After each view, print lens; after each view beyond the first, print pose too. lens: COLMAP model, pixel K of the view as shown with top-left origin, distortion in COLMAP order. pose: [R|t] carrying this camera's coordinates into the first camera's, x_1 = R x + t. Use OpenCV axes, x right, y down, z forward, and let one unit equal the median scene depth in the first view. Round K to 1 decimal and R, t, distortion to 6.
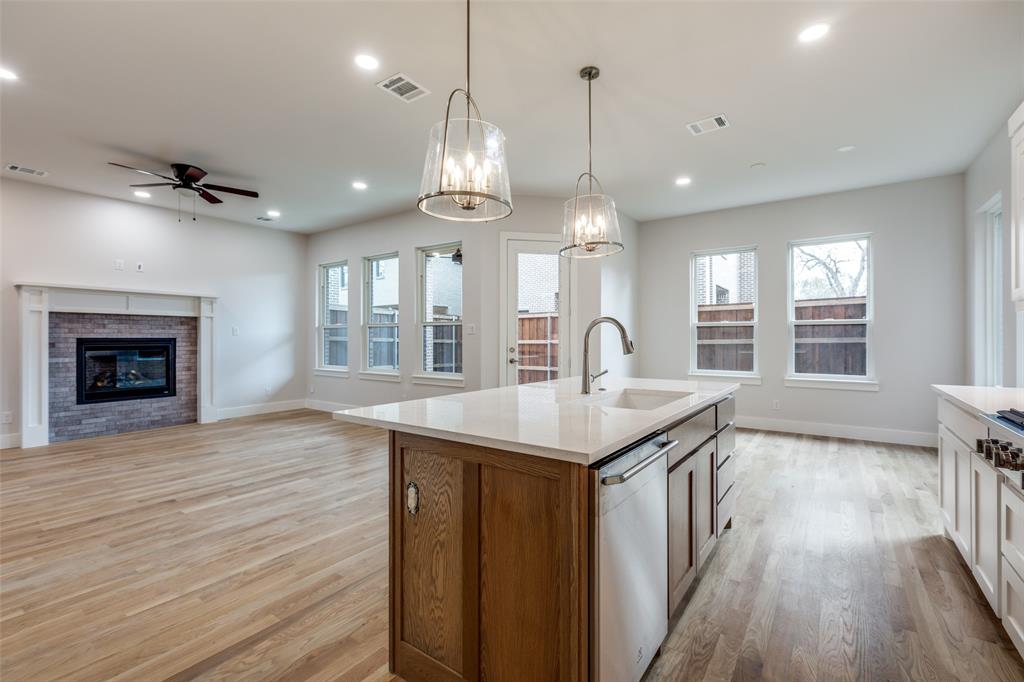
lens RADIAL K [[458.8, 0, 508.0], [0, 458.8, 338.1], [0, 0, 1]] dist [-0.003649, -0.000582]
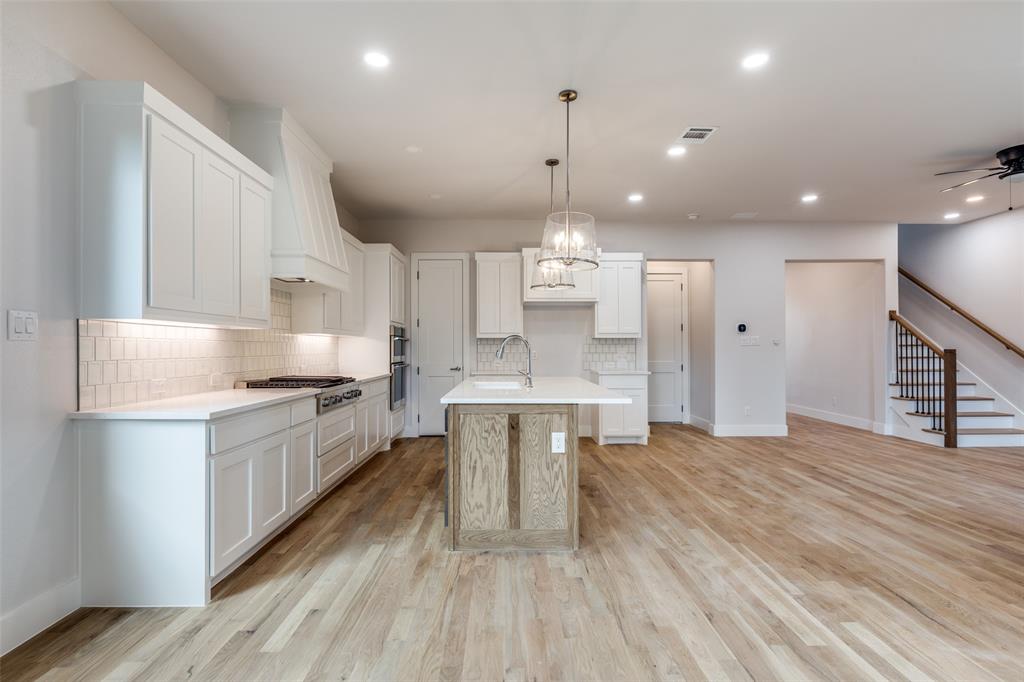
lens RADIAL K [[458.8, 0, 509.7], [0, 458.8, 345.4], [0, 0, 1]] dist [-0.003649, -0.000582]
pose [[-0.800234, -0.000723, -0.599688, 0.800642], [0.004245, 0.999967, -0.006870, -0.002708], [0.599674, -0.008043, -0.800204, 1.540280]]
